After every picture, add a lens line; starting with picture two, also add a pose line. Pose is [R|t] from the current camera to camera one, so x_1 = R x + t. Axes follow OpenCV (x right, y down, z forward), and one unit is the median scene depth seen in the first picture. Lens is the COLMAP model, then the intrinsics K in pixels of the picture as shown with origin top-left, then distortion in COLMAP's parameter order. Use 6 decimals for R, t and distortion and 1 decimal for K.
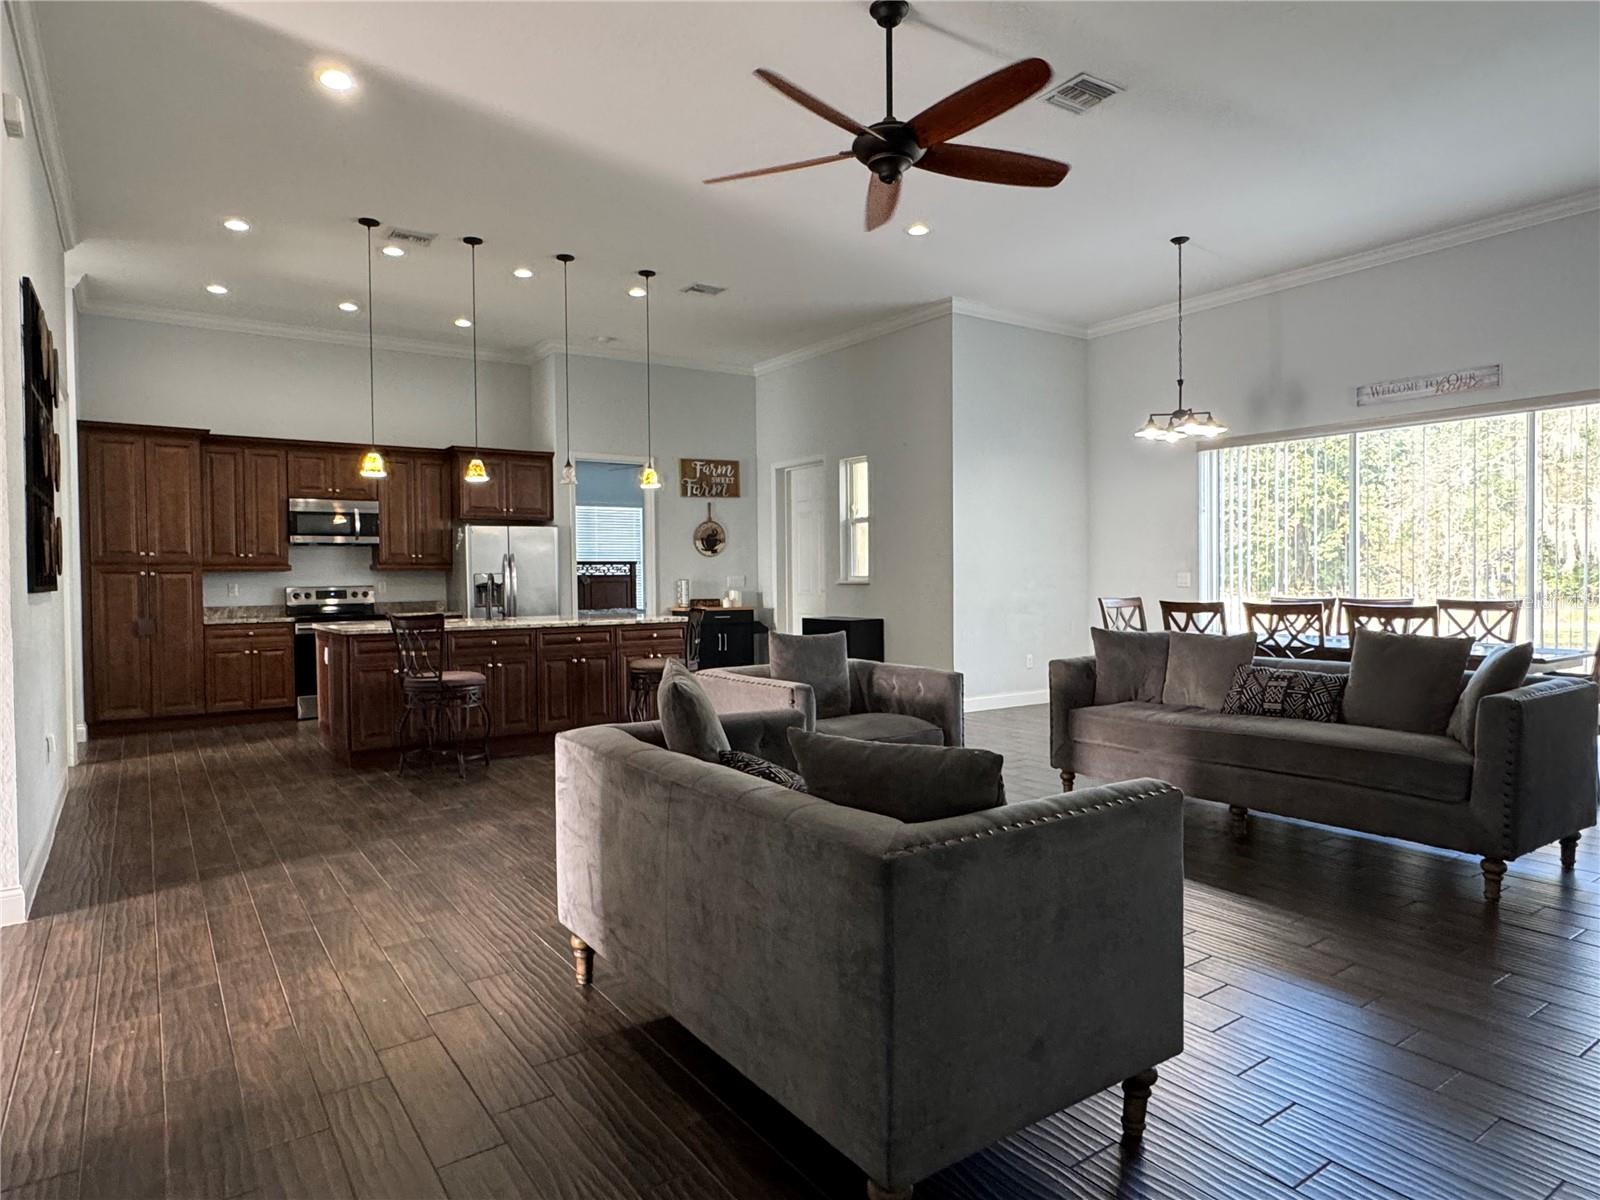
lens RADIAL K [[951.0, 0, 800.0], [0, 951.0, 600.0], [0, 0, 1]] dist [-0.001066, 0.000297]
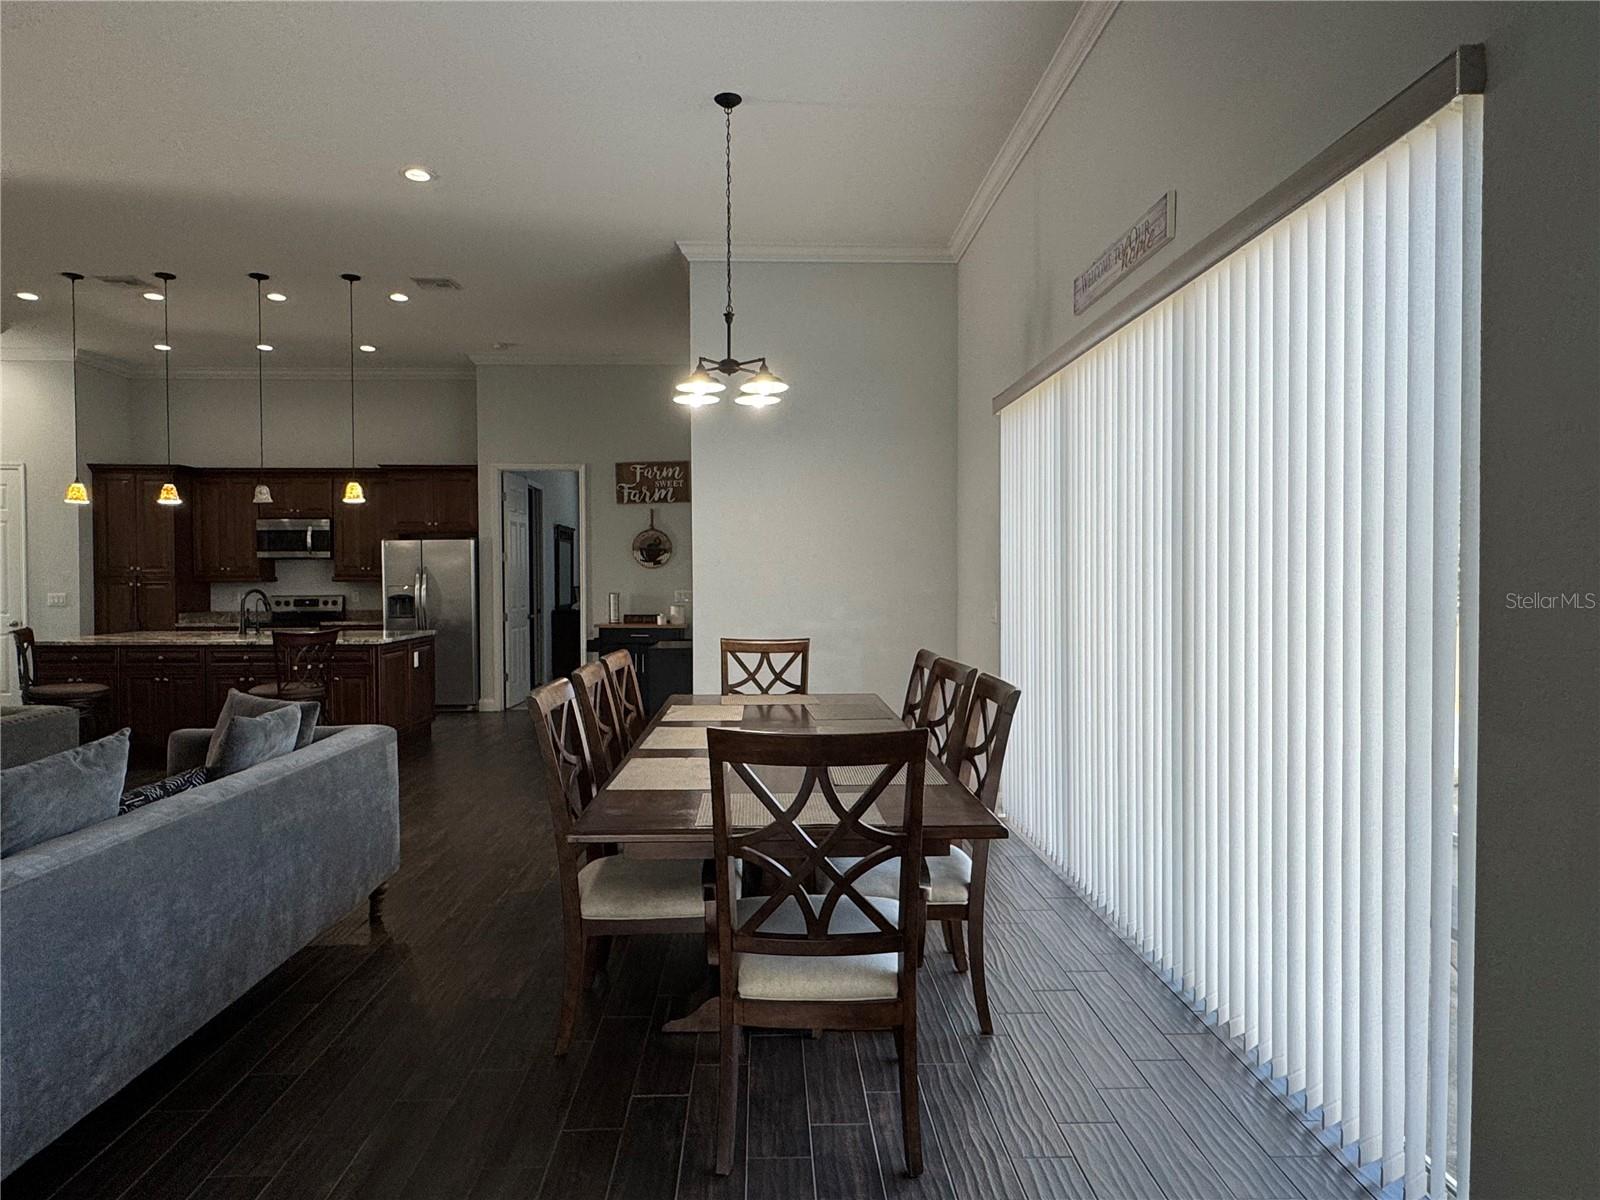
lens RADIAL K [[951.0, 0, 800.0], [0, 951.0, 600.0], [0, 0, 1]] dist [-0.001066, 0.000297]
pose [[0.845565, 0.022076, -0.533416, 0.605407], [-0.020179, 0.999752, 0.009389, -0.031312], [0.533491, 0.002824, 0.845801, 0.359216]]
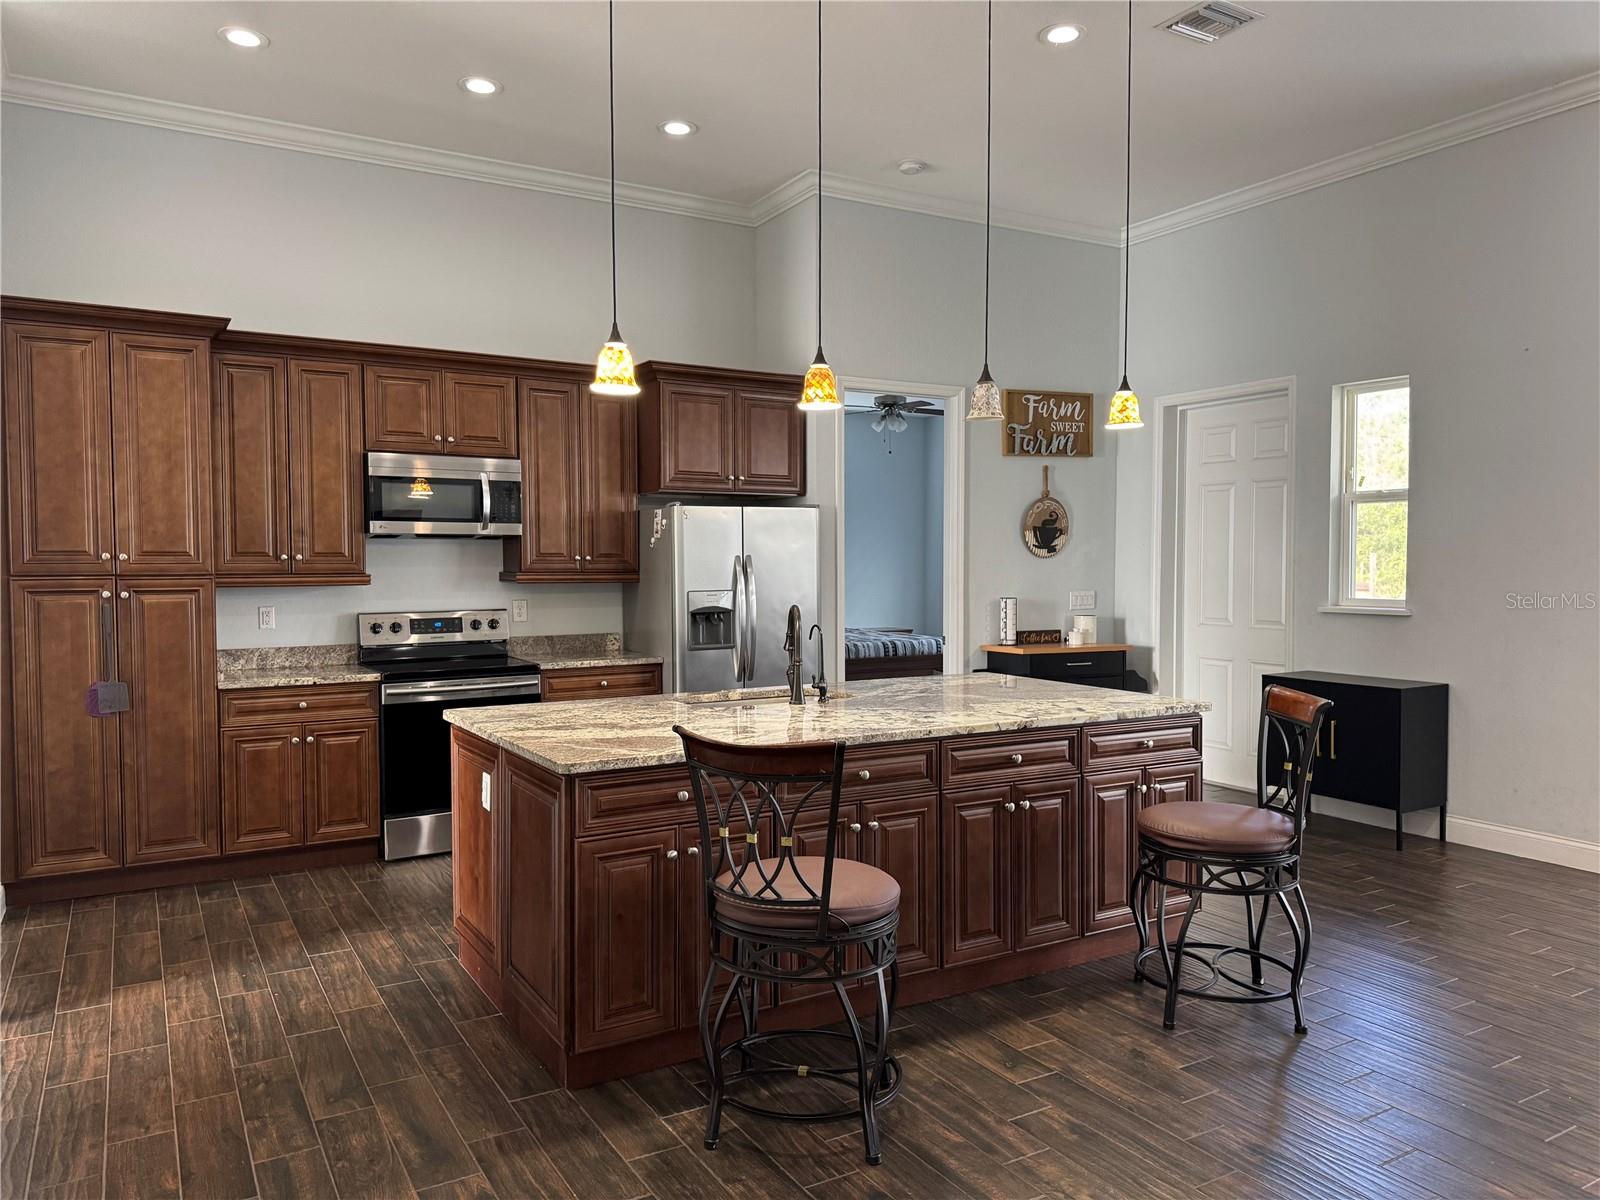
lens RADIAL K [[1126.6, 0, 803.8], [0, 1126.6, 609.7], [0, 0, 1]] dist [0.094883, -0.131804]
pose [[0.997385, 0.012497, -0.071179, -0.228195], [-0.011059, 0.999728, 0.020554, -0.031176], [0.071416, -0.019713, 0.997252, 0.345001]]
